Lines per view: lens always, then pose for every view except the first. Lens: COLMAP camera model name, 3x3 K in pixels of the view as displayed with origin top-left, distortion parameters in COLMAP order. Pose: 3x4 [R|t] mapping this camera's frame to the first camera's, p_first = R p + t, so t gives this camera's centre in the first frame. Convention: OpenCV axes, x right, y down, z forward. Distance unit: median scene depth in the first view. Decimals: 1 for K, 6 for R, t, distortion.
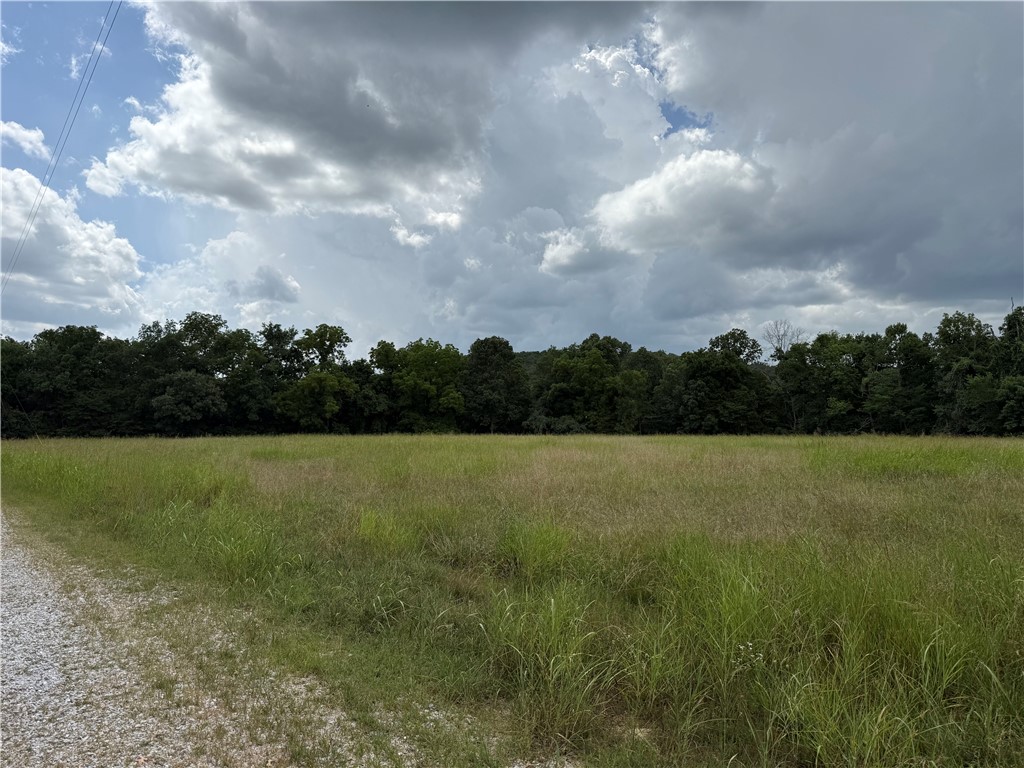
lens RADIAL K [[722.4, 0, 496.0], [0, 722.4, 384.7], [0, 0, 1]] dist [0.078896, -0.096073]
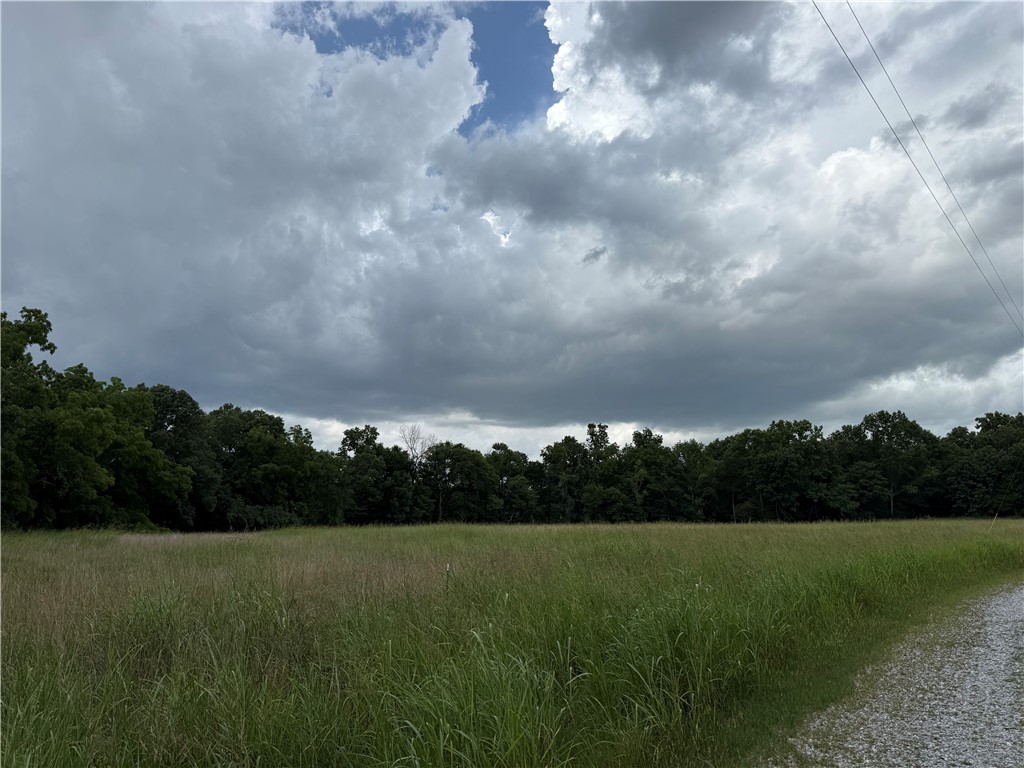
lens RADIAL K [[722.4, 0, 501.5], [0, 722.4, 378.6], [0, 0, 1]] dist [0.078896, -0.096073]
pose [[0.220134, 0.187650, 0.957250, -0.661956], [-0.052947, 0.982175, -0.180360, 0.037605], [-0.974032, -0.010980, 0.226146, 0.598919]]
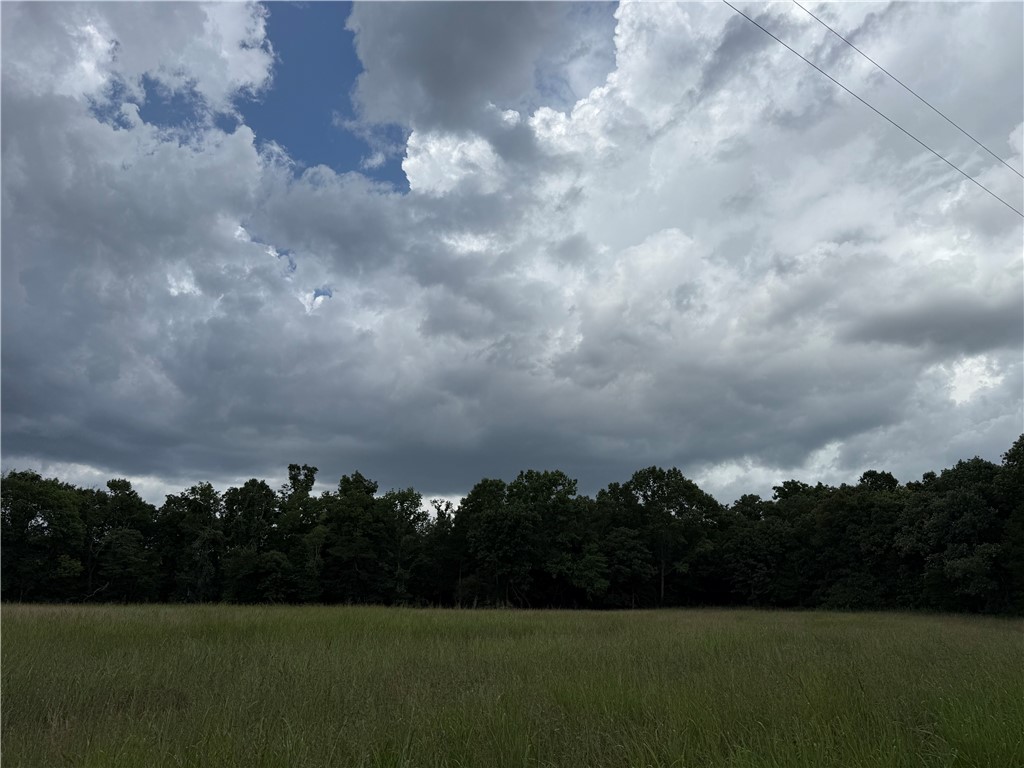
lens RADIAL K [[722.4, 0, 526.6], [0, 722.4, 387.2], [0, 0, 1]] dist [0.078896, -0.096073]
pose [[0.053545, 0.286900, 0.956463, -0.310304], [-0.082930, 0.955806, -0.282061, 0.023256], [-0.995116, -0.064216, 0.074971, 0.361695]]
